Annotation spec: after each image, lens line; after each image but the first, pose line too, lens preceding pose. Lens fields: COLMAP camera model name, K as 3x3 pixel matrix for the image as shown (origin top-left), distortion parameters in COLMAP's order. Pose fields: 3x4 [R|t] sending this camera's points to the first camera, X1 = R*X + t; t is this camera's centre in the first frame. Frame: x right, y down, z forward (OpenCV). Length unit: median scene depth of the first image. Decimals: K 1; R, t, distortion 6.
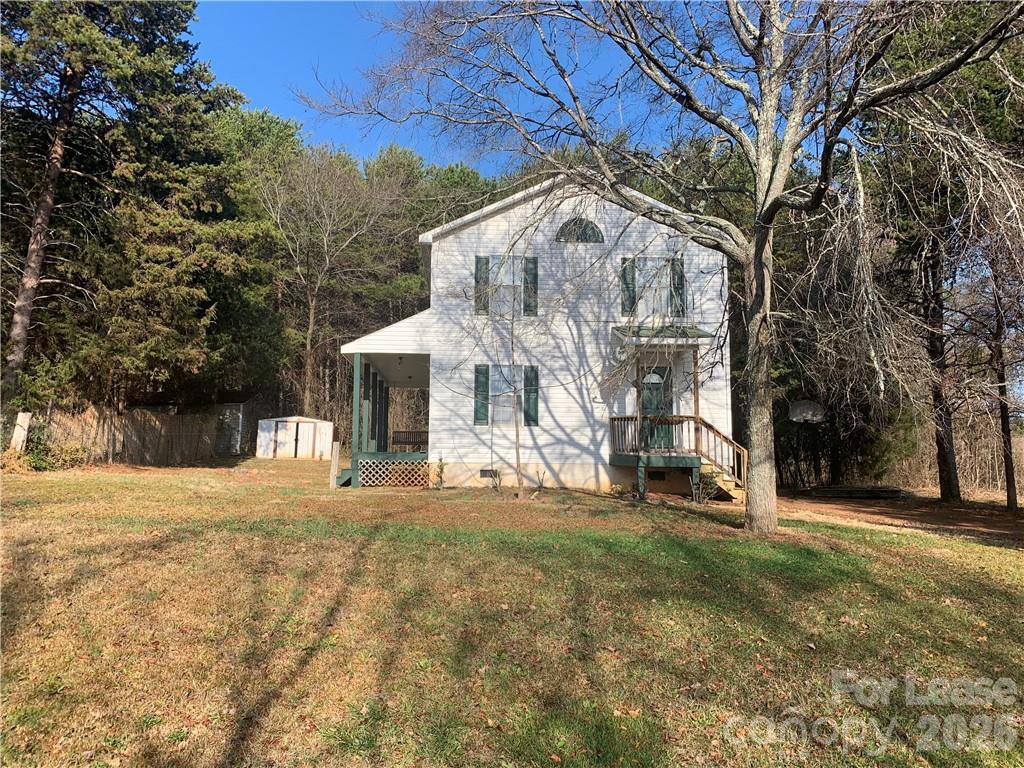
lens RADIAL K [[799.3, 0, 511.6], [0, 799.3, 384.9], [0, 0, 1]] dist [0.044071, 0.000464]
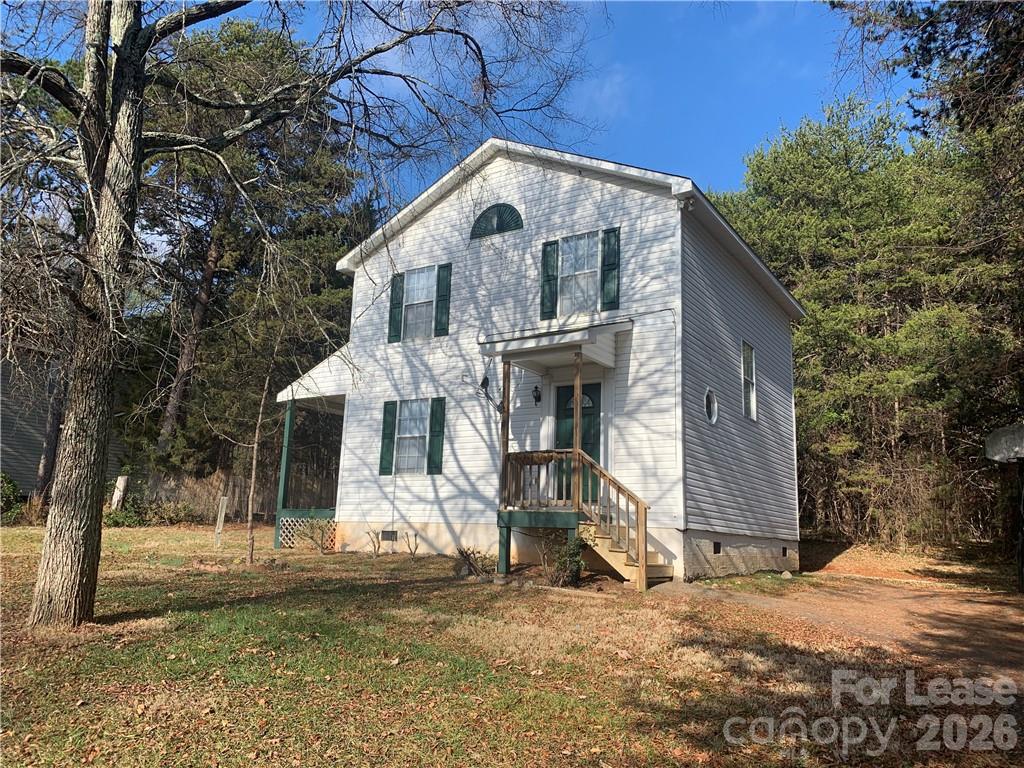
lens RADIAL K [[777.2, 0, 512.0], [0, 777.2, 383.6], [0, 0, 1]] dist [0.030460, -0.041715]
pose [[0.820392, -0.095197, -0.563821, 0.521979], [0.043072, 0.993531, -0.105078, 0.046295], [0.570177, 0.061921, 0.819185, 0.413964]]
